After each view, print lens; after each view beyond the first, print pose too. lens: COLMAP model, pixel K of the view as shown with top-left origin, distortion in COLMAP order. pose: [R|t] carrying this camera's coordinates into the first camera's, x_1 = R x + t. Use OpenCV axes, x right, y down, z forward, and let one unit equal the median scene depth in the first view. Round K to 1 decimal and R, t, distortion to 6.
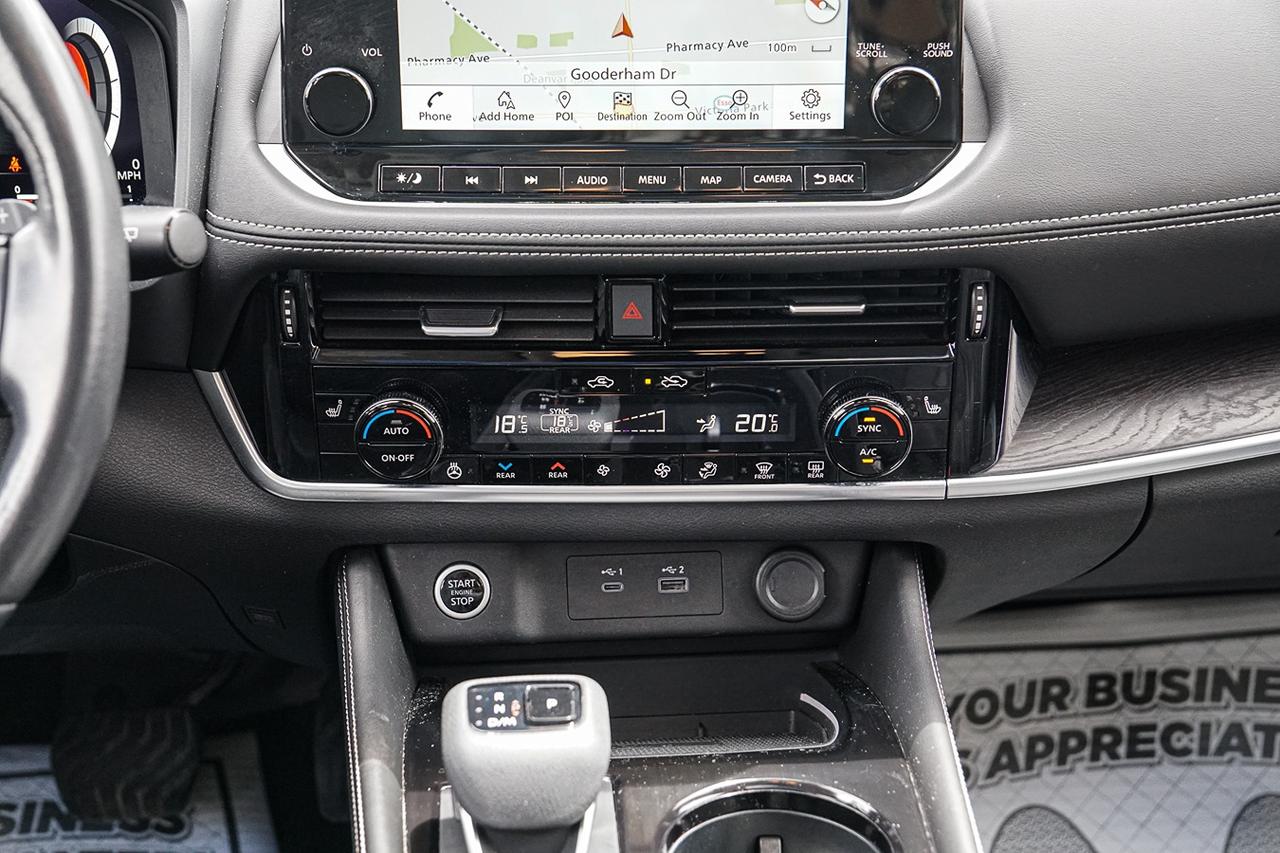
lens RADIAL K [[1864.5, 0, 627.4], [0, 1864.5, 425.0], [0, 0, 1]] dist [0.182926, 0.000000]
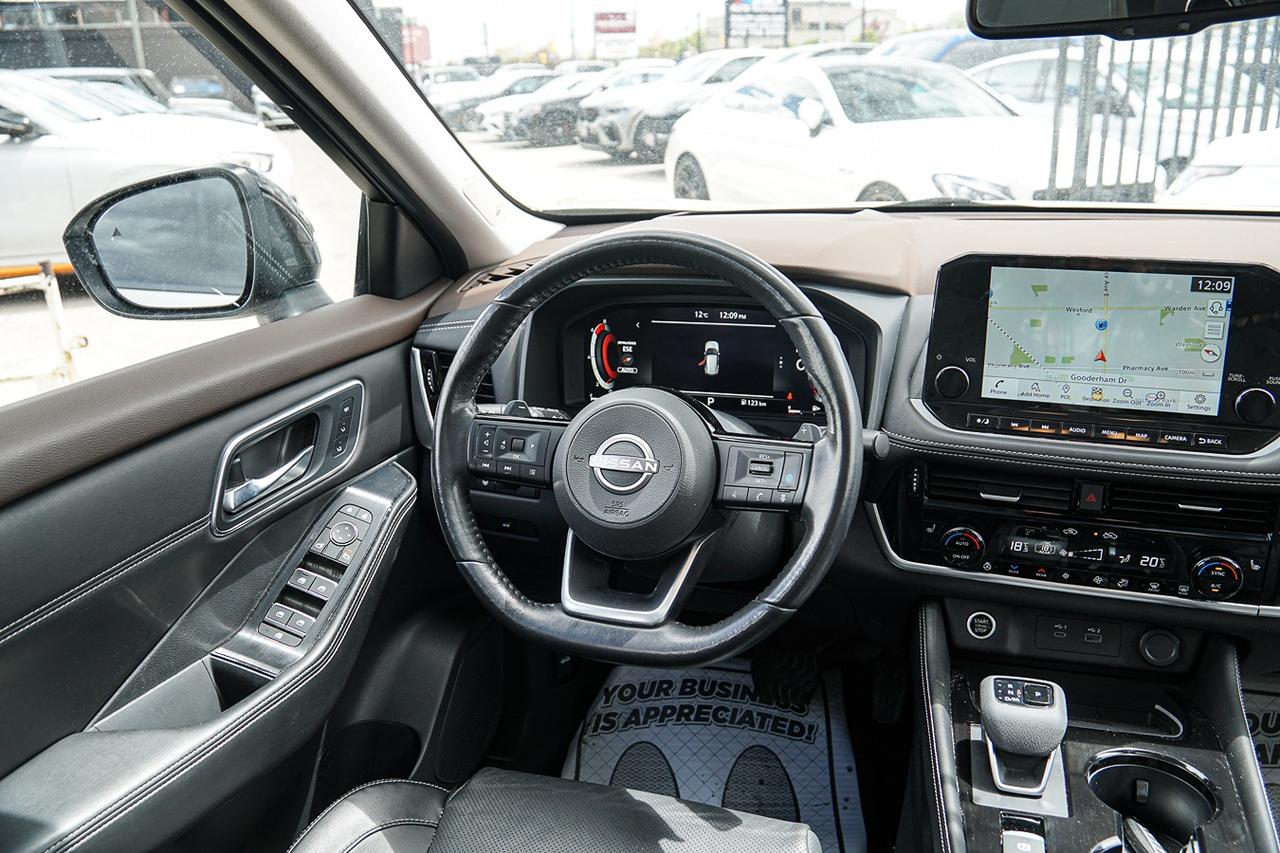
lens RADIAL K [[998.2, 0, 634.1], [0, 998.2, 422.8], [0, 0, 1]] dist [-0.133616, 0.101528]
pose [[0.927679, 0.090839, -0.362160, -0.077612], [-0.116853, 0.991863, -0.050534, -0.030344], [0.354623, 0.089199, 0.930745, -0.120875]]
